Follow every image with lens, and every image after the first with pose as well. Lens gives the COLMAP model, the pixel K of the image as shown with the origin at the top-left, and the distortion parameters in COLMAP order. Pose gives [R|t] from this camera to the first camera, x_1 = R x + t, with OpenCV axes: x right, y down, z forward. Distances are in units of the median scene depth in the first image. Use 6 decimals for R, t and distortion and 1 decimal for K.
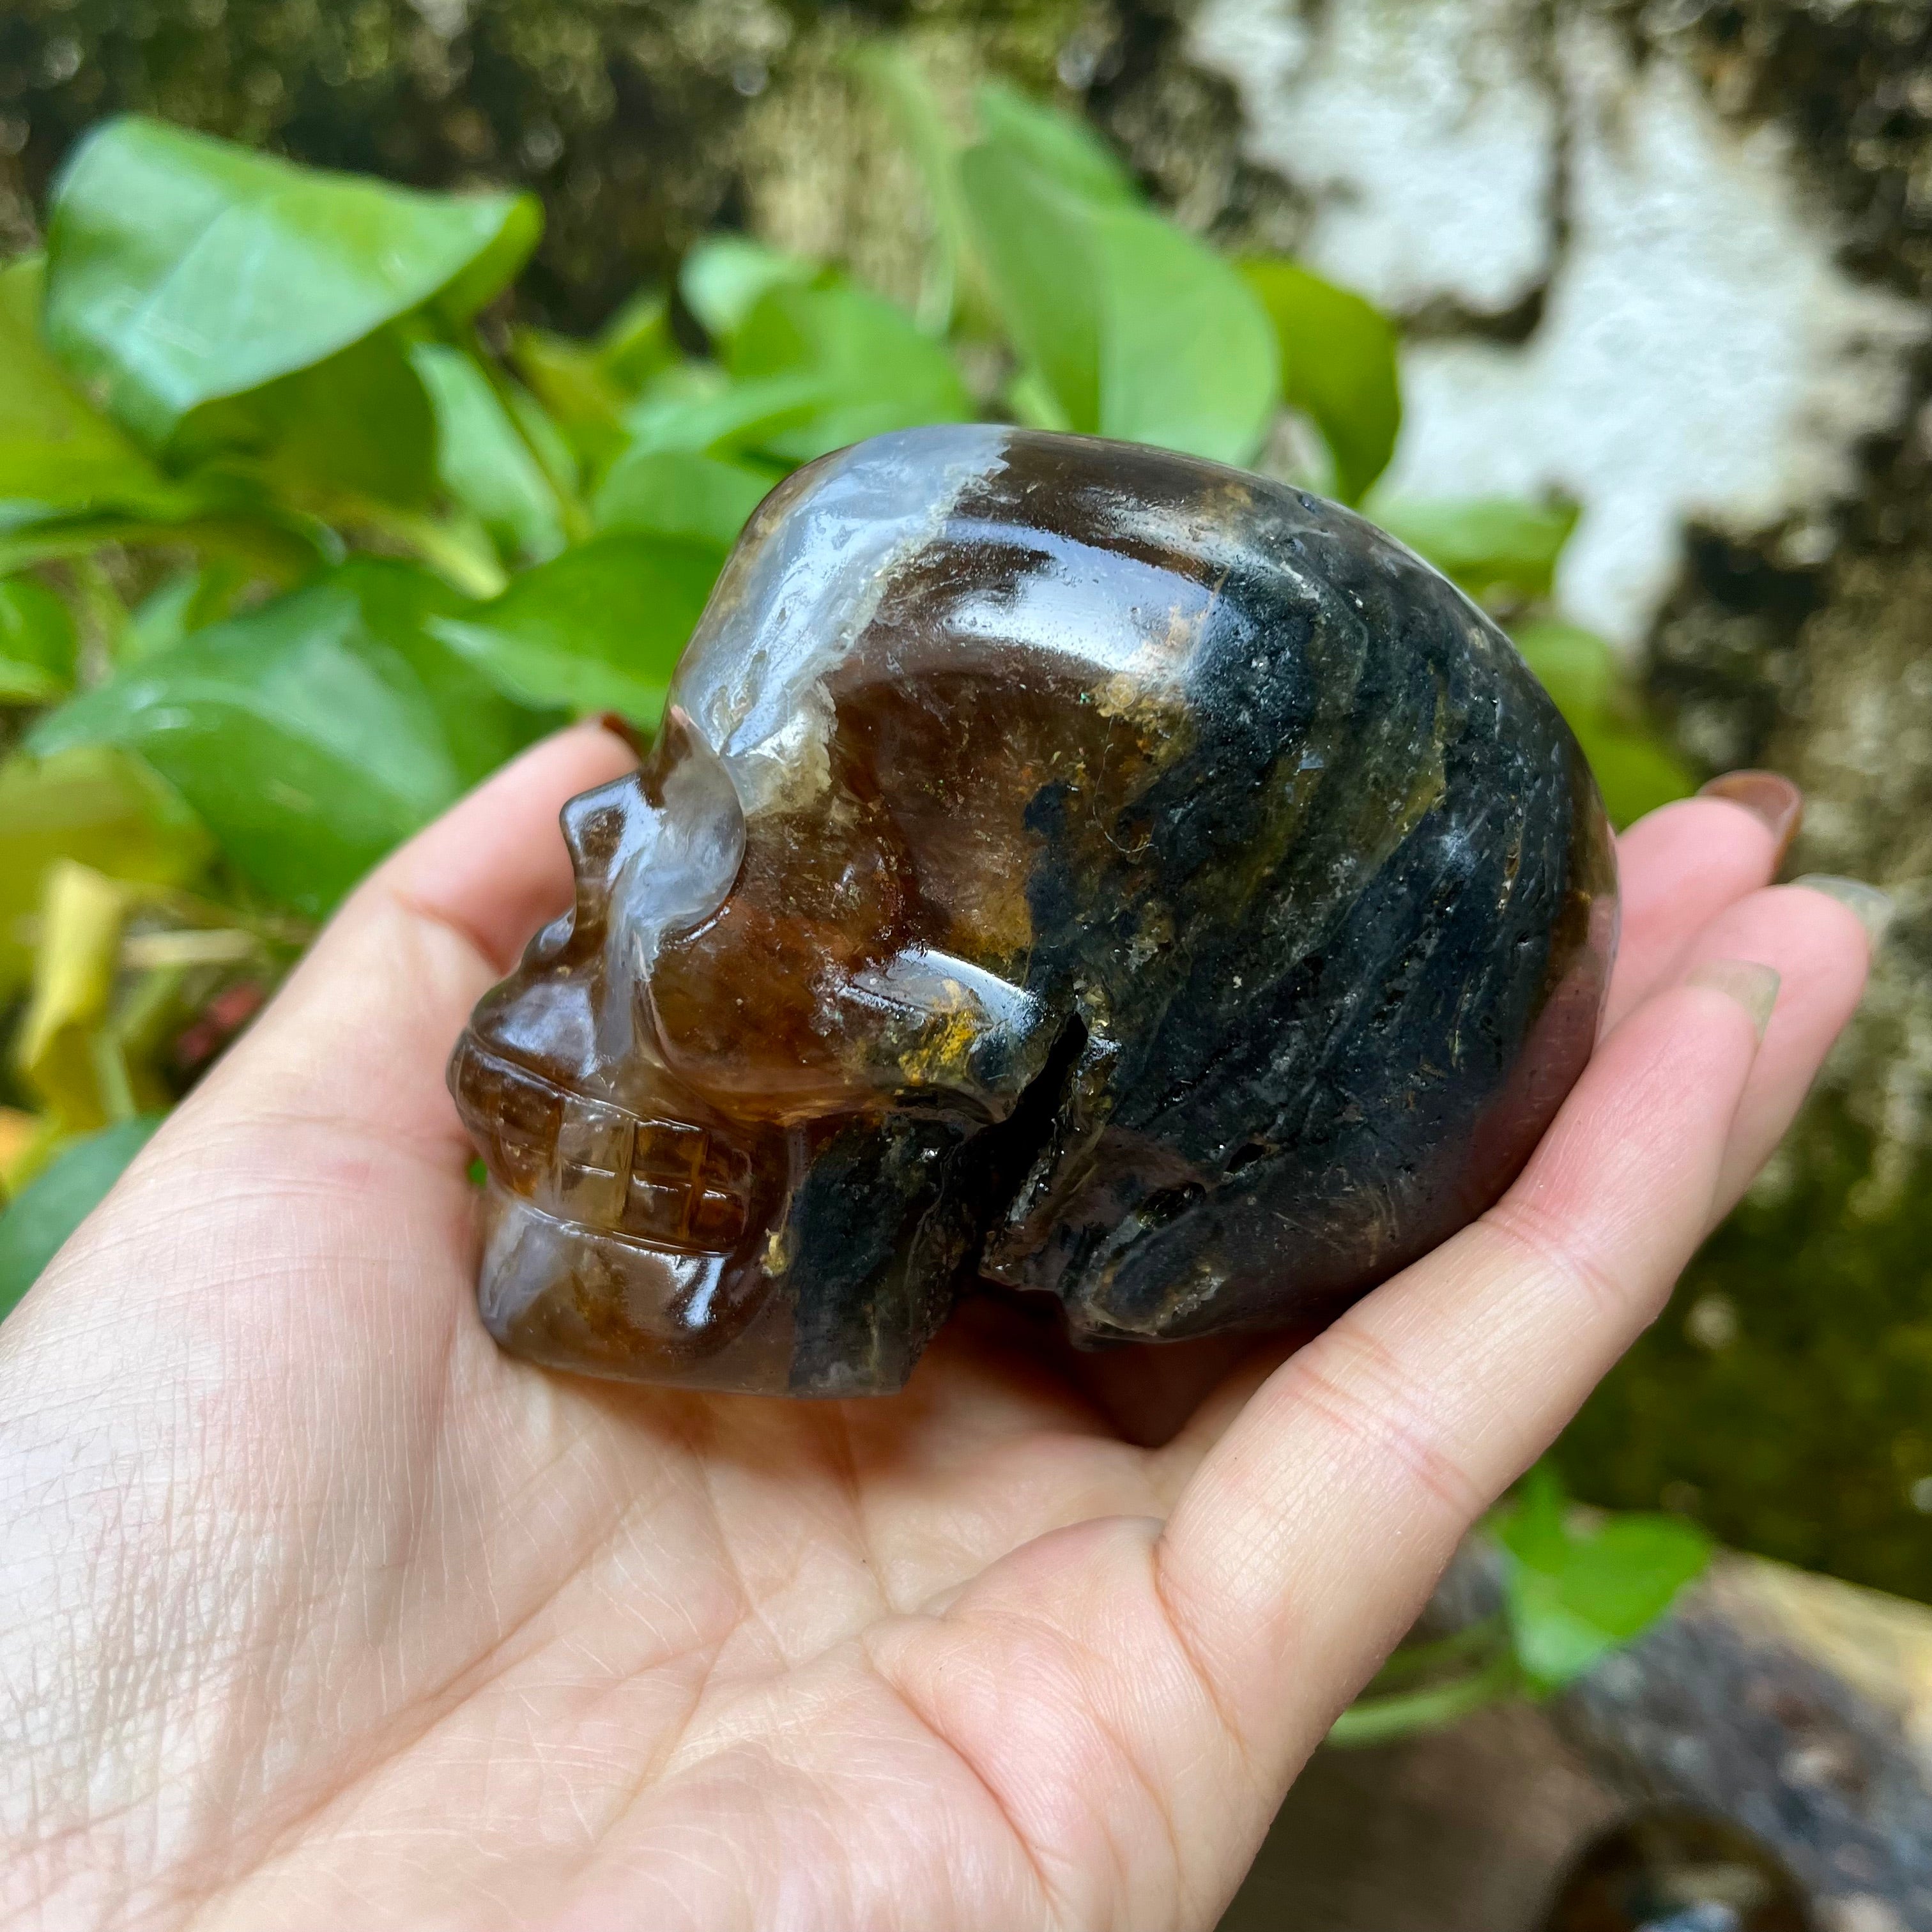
lens RADIAL K [[2148.4, 0, 949.1], [0, 2148.4, 963.1], [0, 0, 1]] dist [-0.007346, 0.000000]
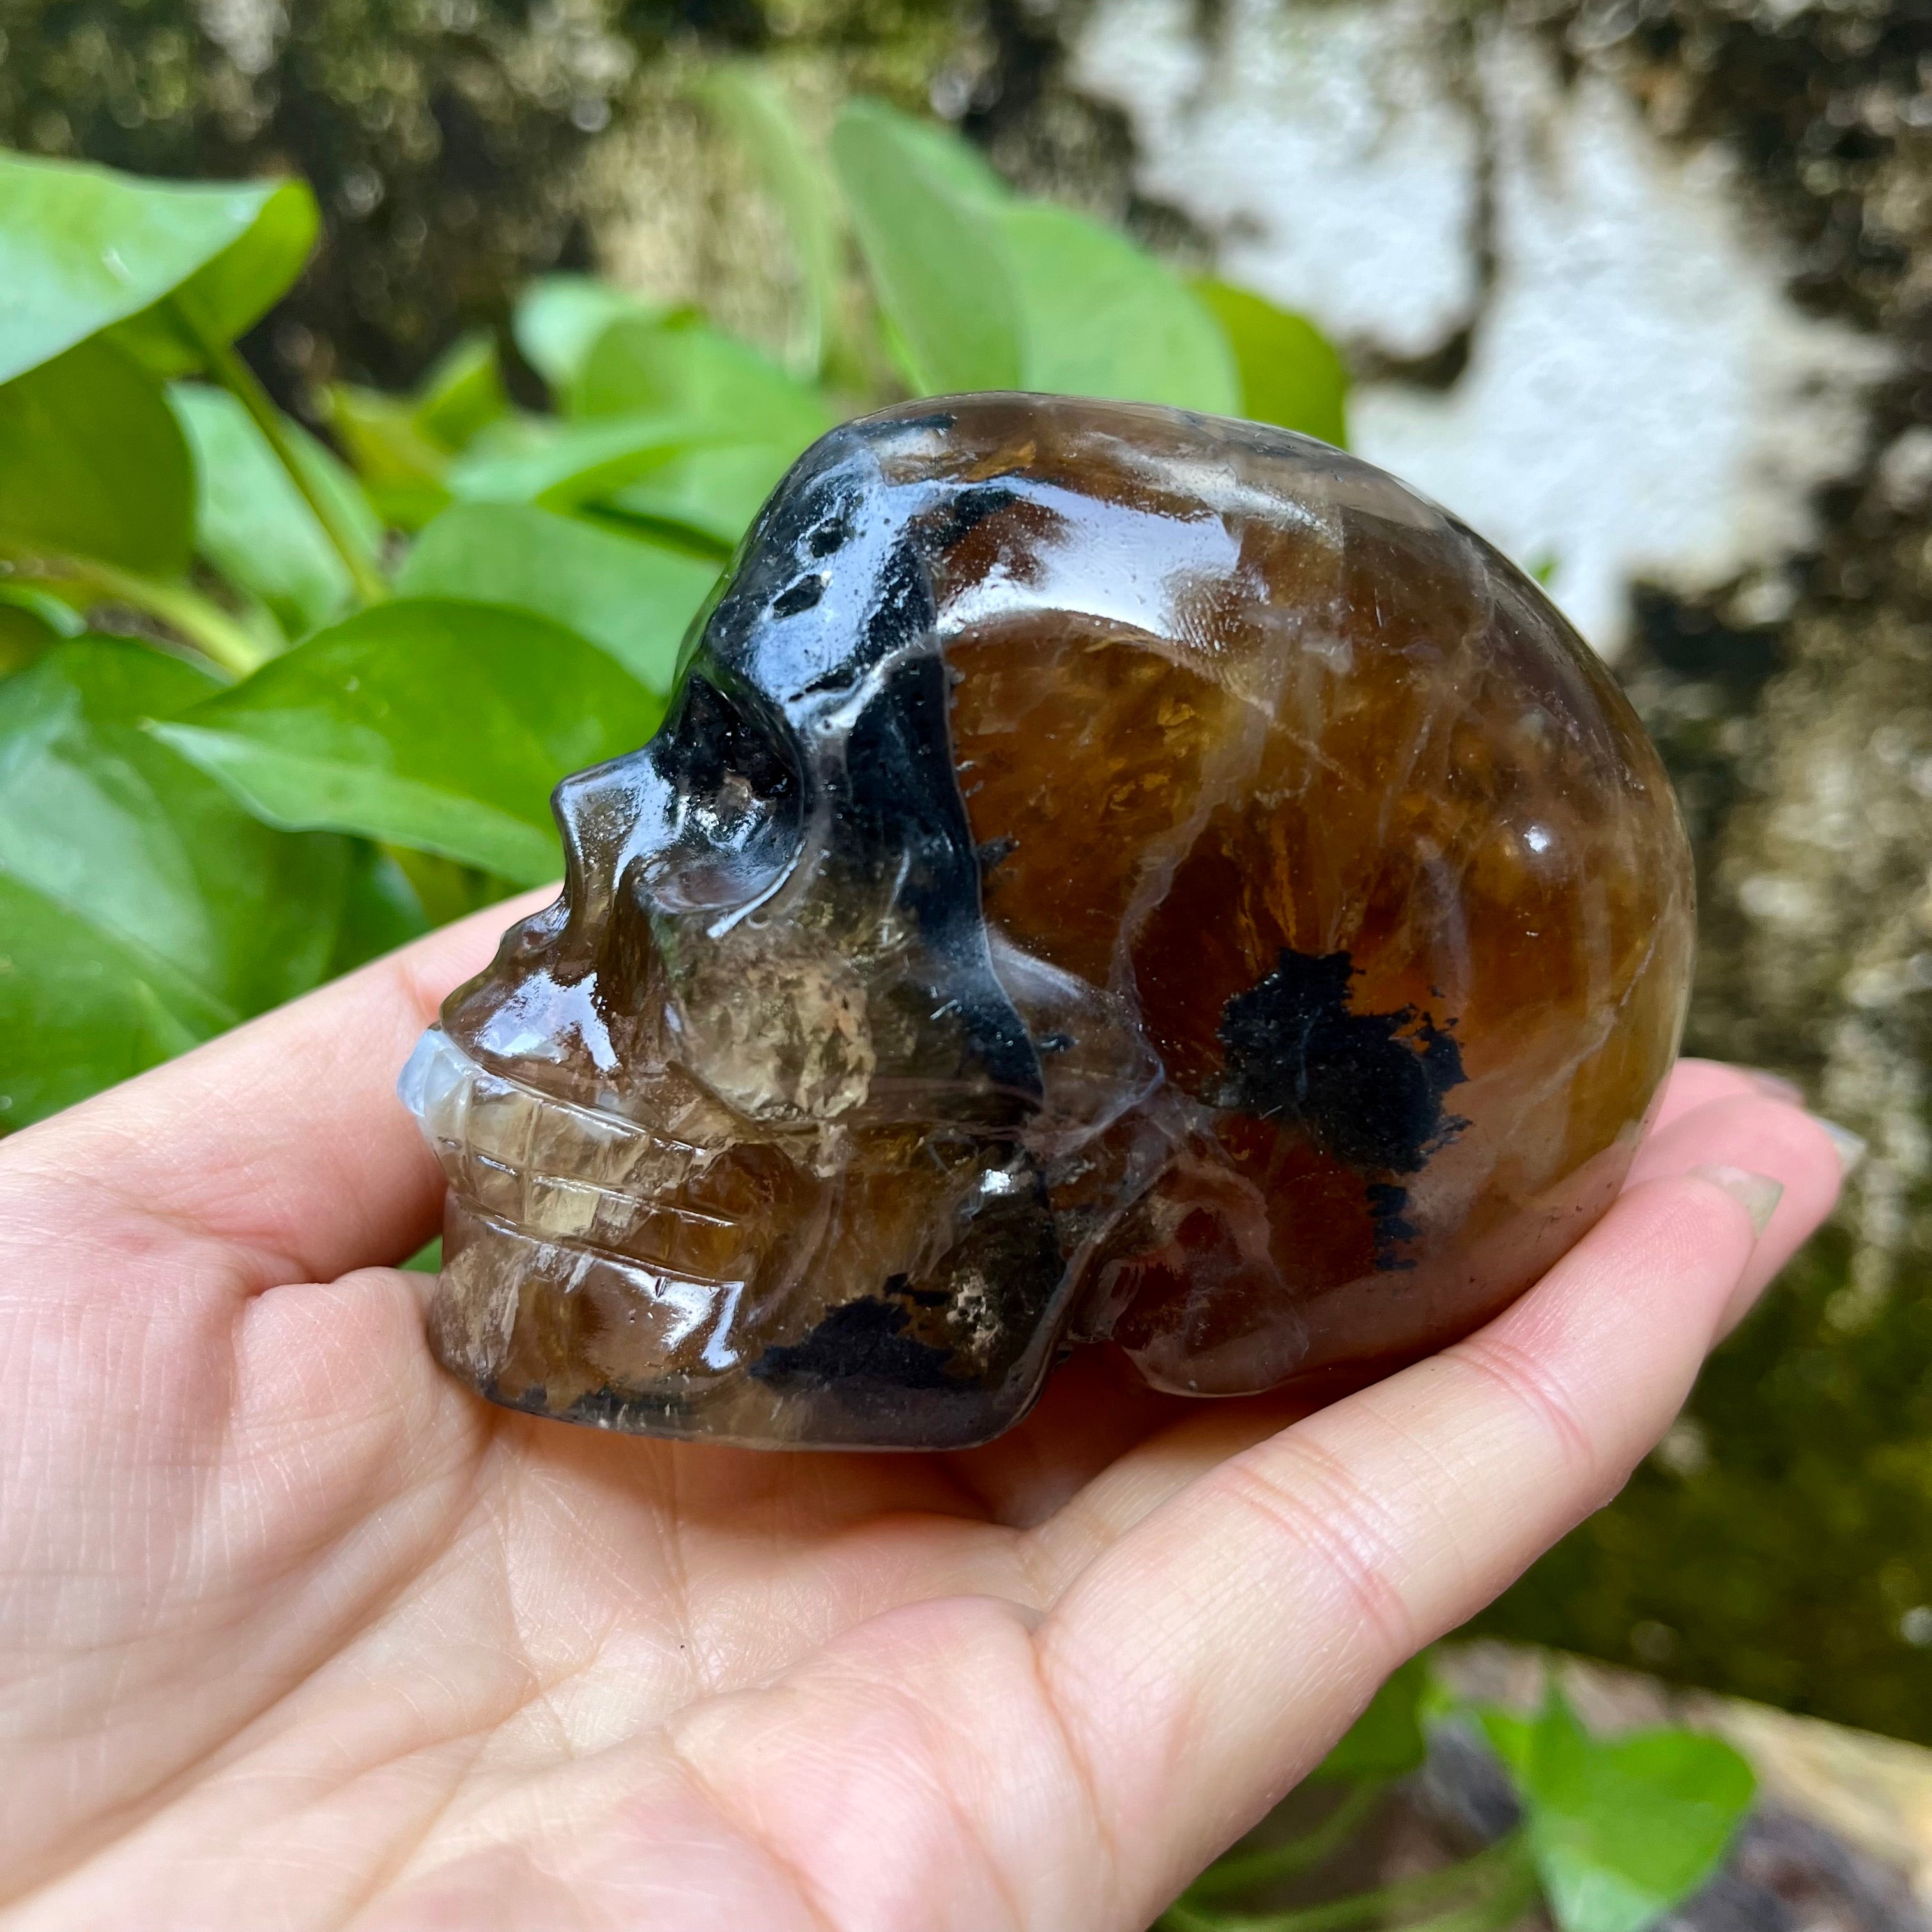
lens RADIAL K [[2148.4, 0, 966.7], [0, 2148.4, 973.9], [0, 0, 1]] dist [-0.007346, 0.000000]
pose [[0.997397, -0.028137, 0.066384, -0.005098], [0.030208, 0.999081, -0.030410, -0.018182], [-0.065467, 0.032336, 0.997331, 0.109537]]
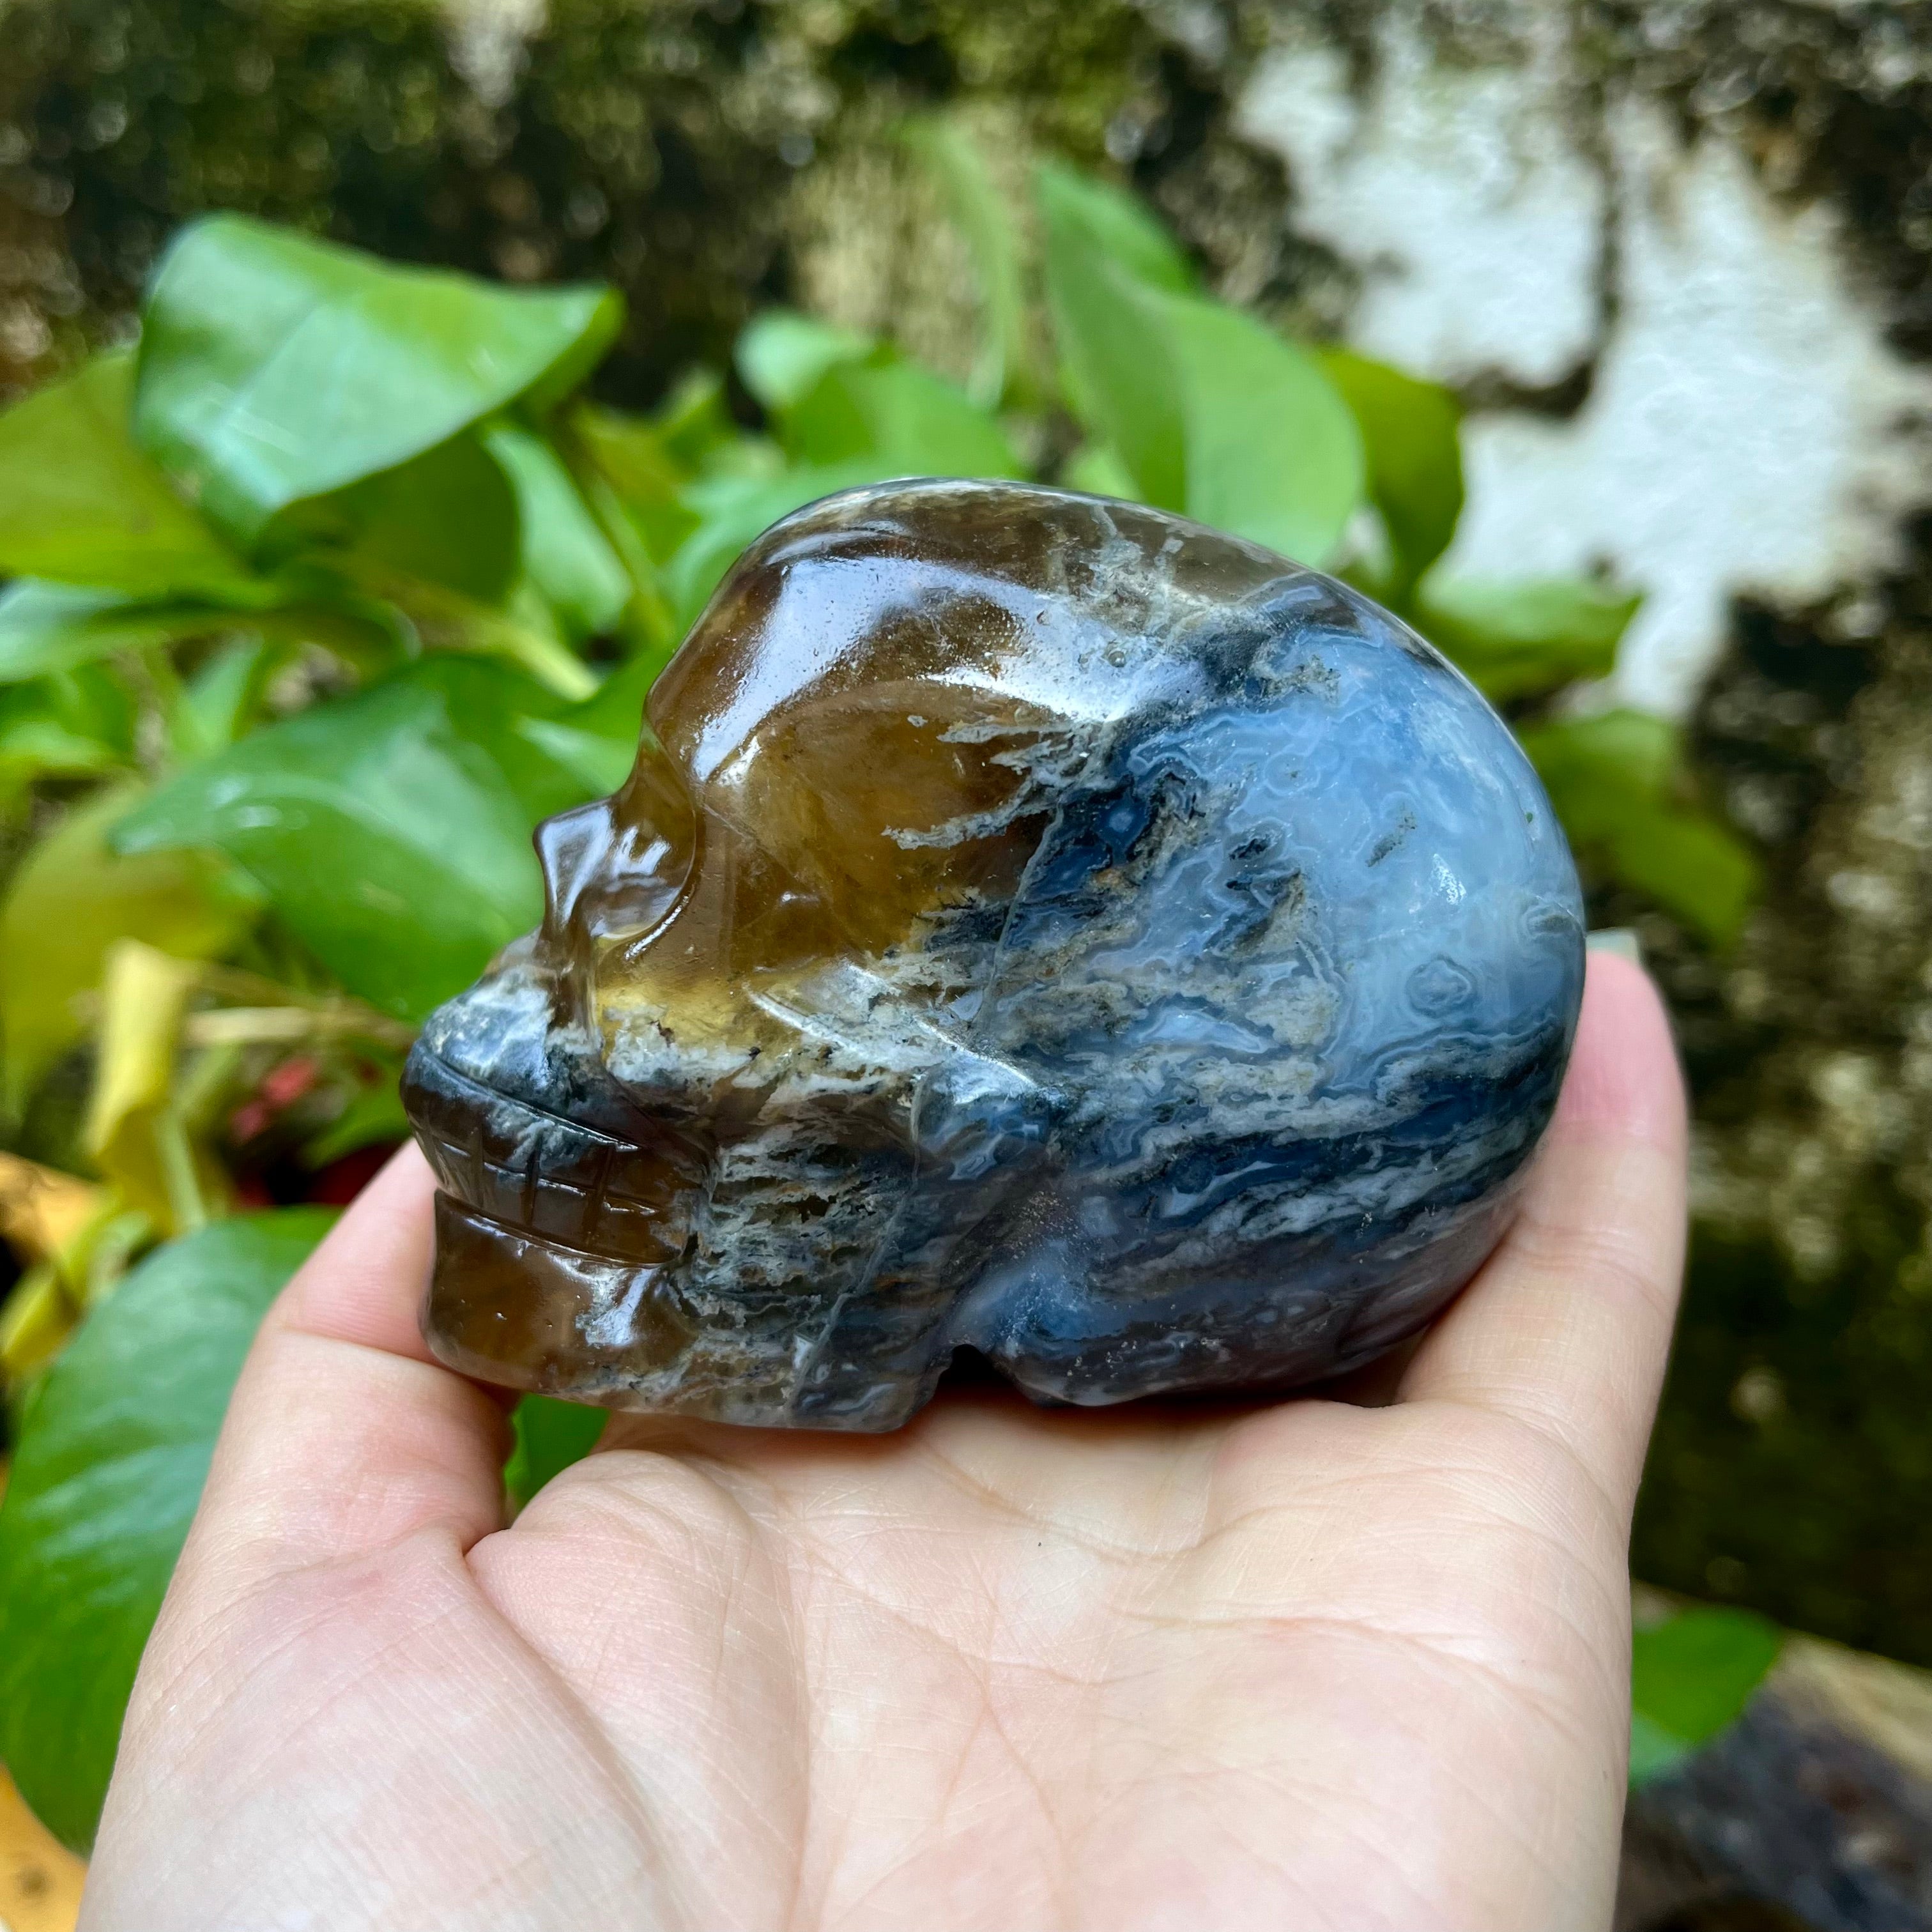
lens RADIAL K [[2148.4, 0, 947.4], [0, 2148.4, 955.7], [0, 0, 1]] dist [-0.007346, 0.000000]
pose [[0.999981, 0.004982, -0.003534, -0.018828], [-0.005057, 0.999754, -0.021616, -0.014254], [0.003426, 0.021633, 0.999760, 0.002958]]
